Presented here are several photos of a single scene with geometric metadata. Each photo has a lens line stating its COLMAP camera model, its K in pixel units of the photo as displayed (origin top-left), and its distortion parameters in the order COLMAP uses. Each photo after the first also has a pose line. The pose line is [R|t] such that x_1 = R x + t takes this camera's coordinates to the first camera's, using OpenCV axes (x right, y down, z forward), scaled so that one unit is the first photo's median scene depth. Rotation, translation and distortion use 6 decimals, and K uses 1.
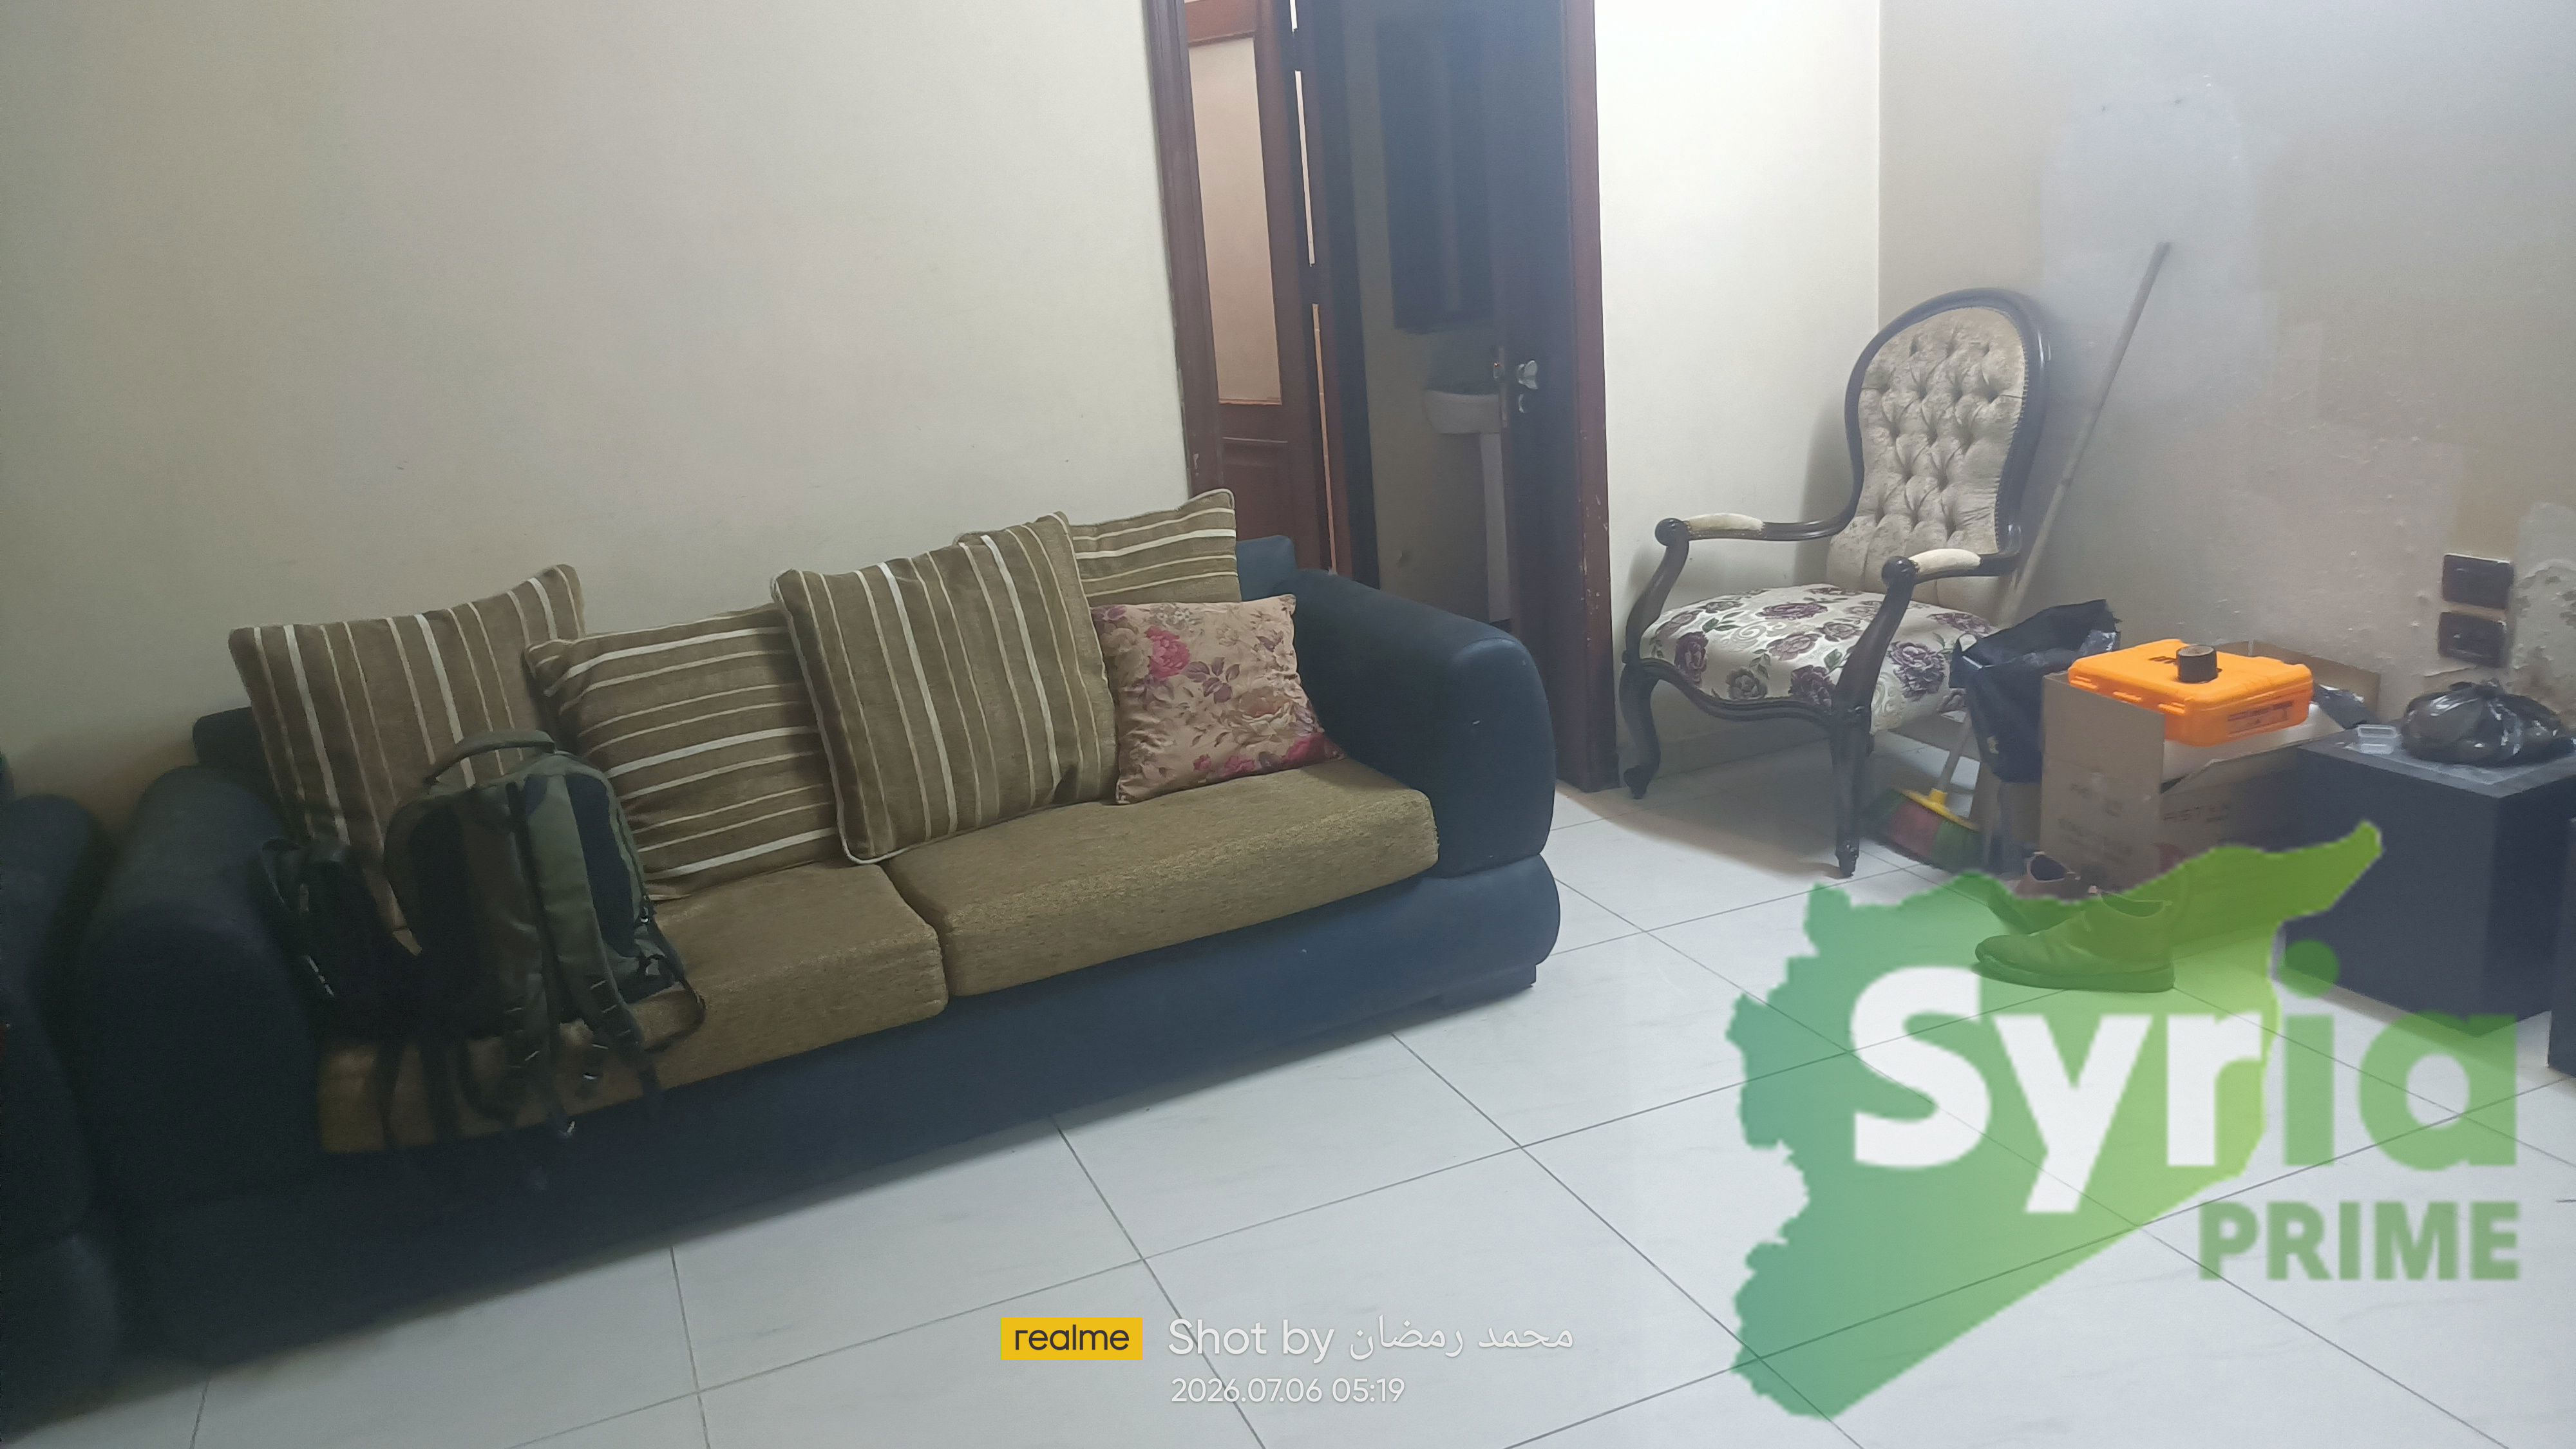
lens RADIAL K [[1962.3, 0, 1288.0], [0, 1962.3, 724.5], [0, 0, 1]] dist [0.088530, -0.078101]
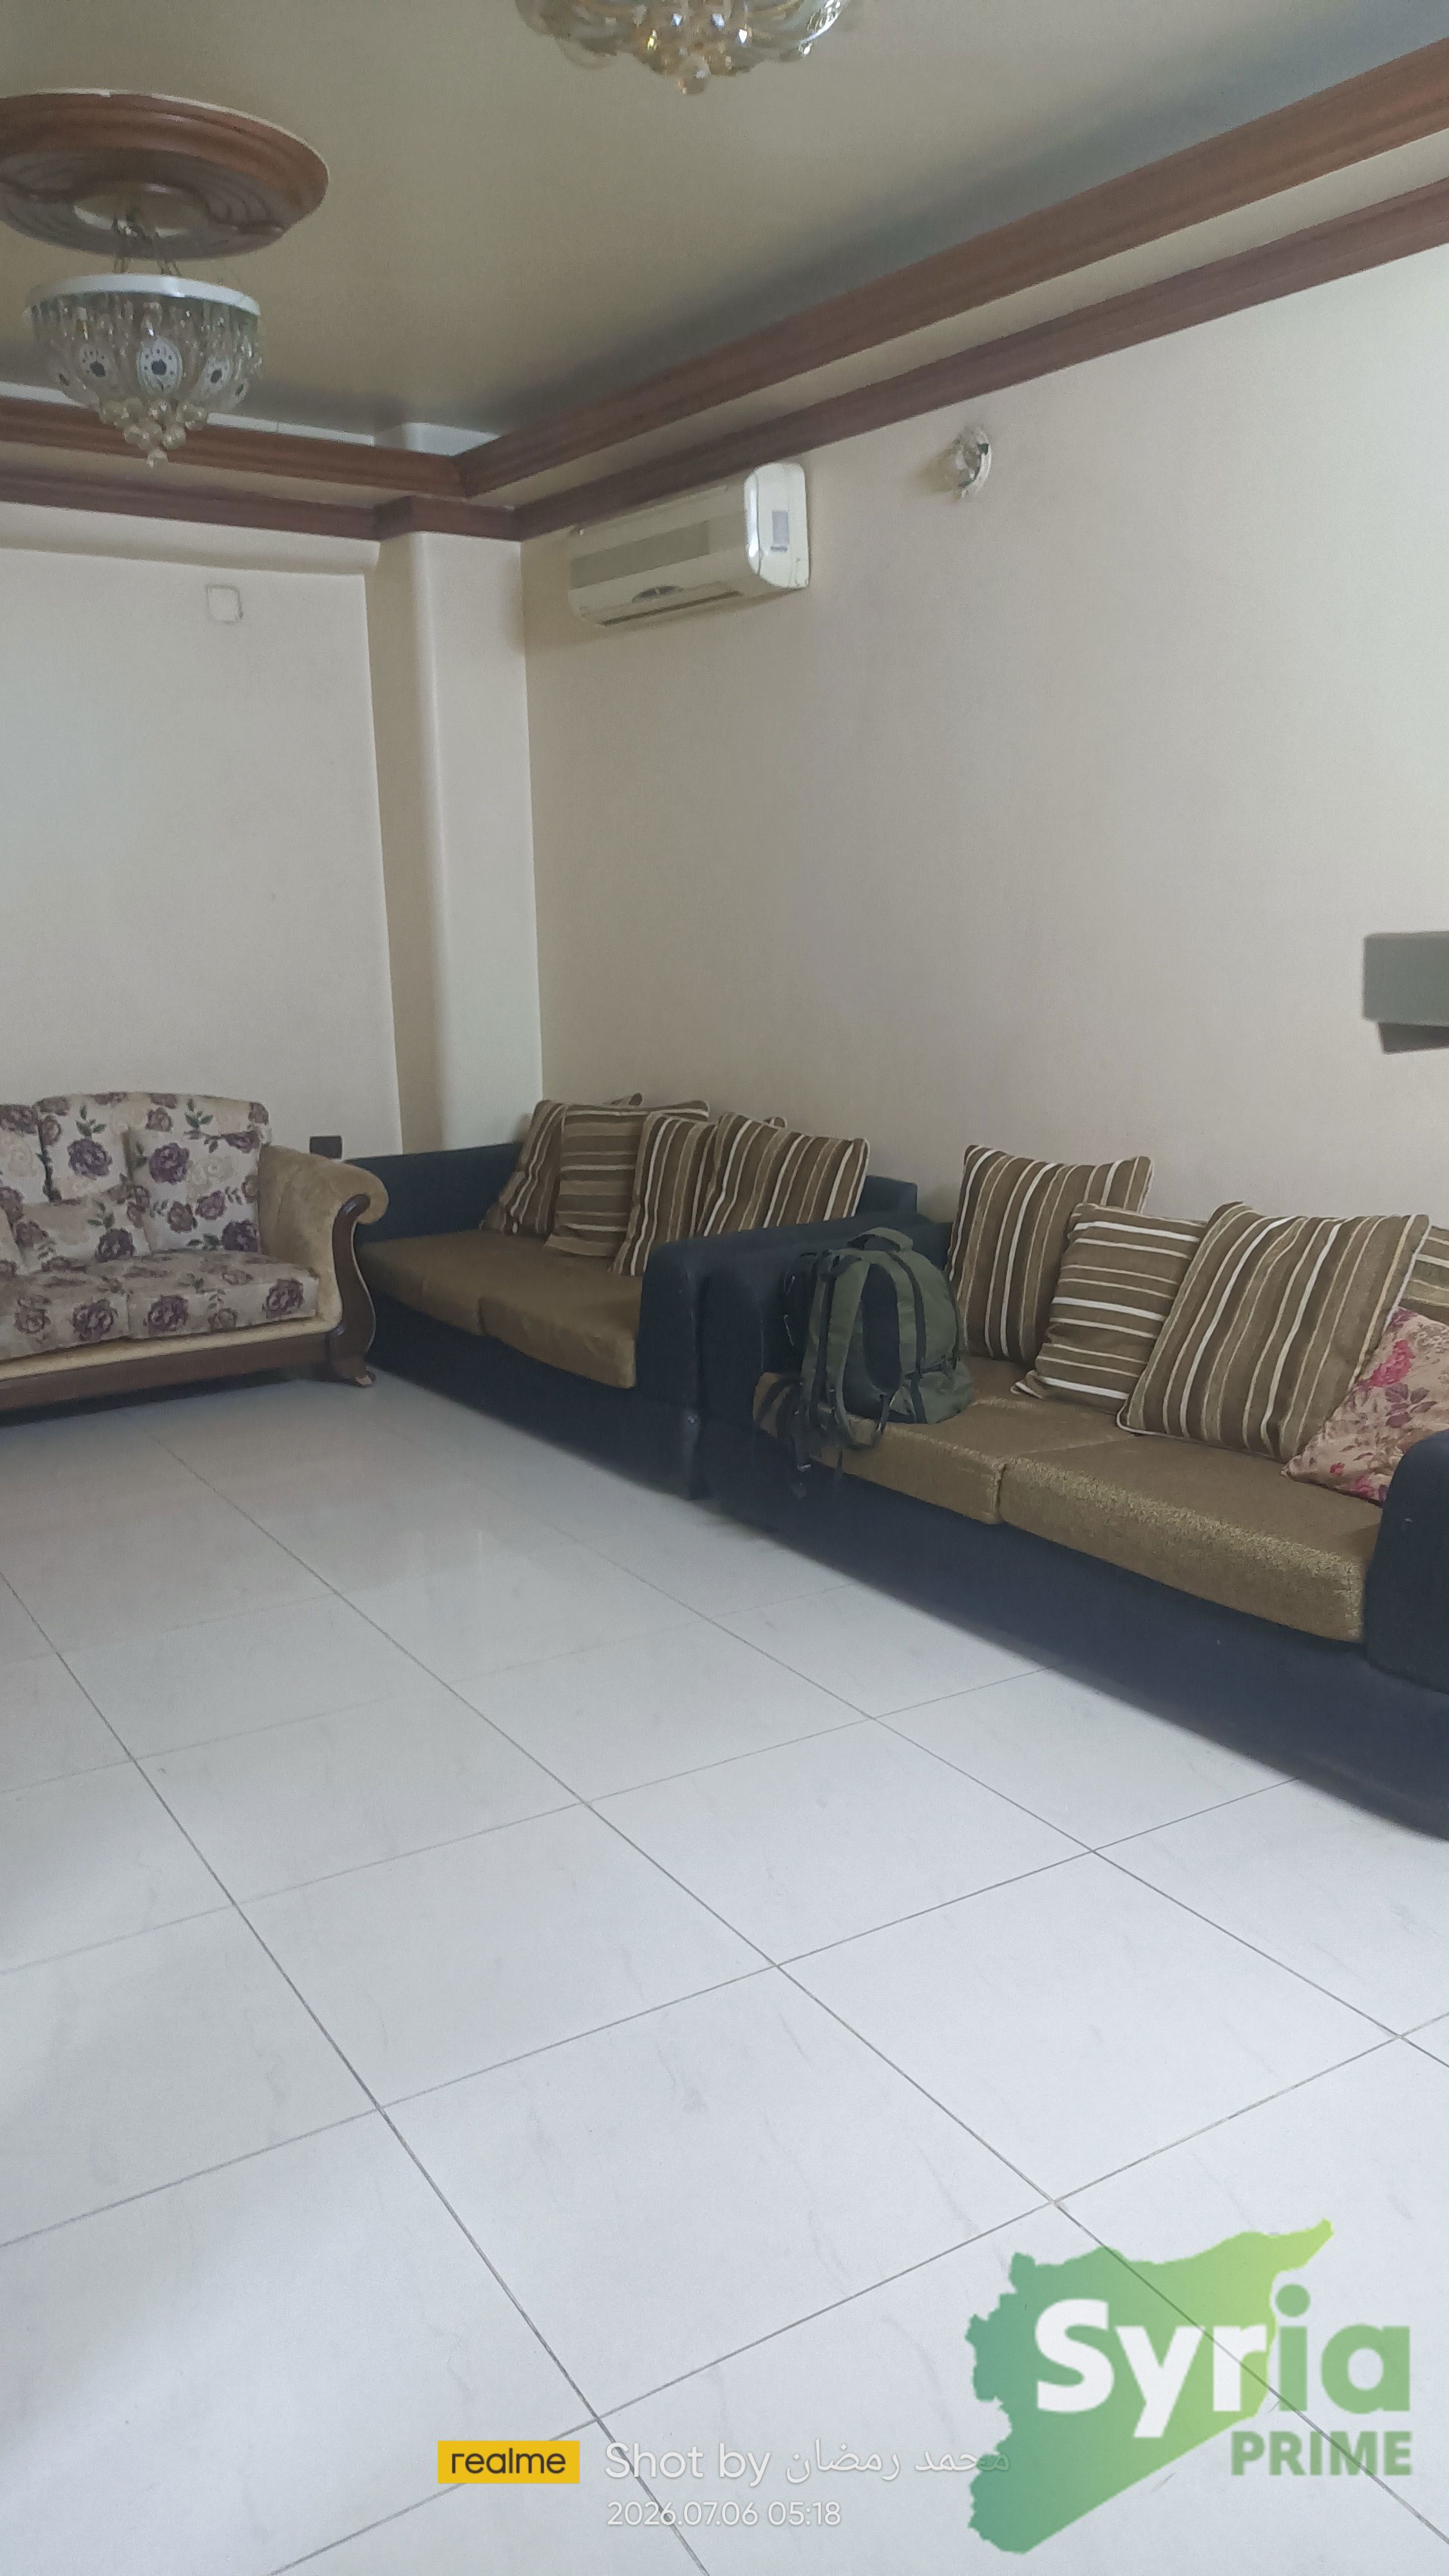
lens RADIAL K [[1962.3, 0, 724.5], [0, 1962.3, 1288.0], [0, 0, 1]] dist [0.088530, -0.078101]
pose [[0.139447, 0.277816, -0.950459, 0.939632], [-0.258400, 0.936790, 0.235909, -0.249450], [0.955920, 0.212702, 0.202421, 0.484212]]
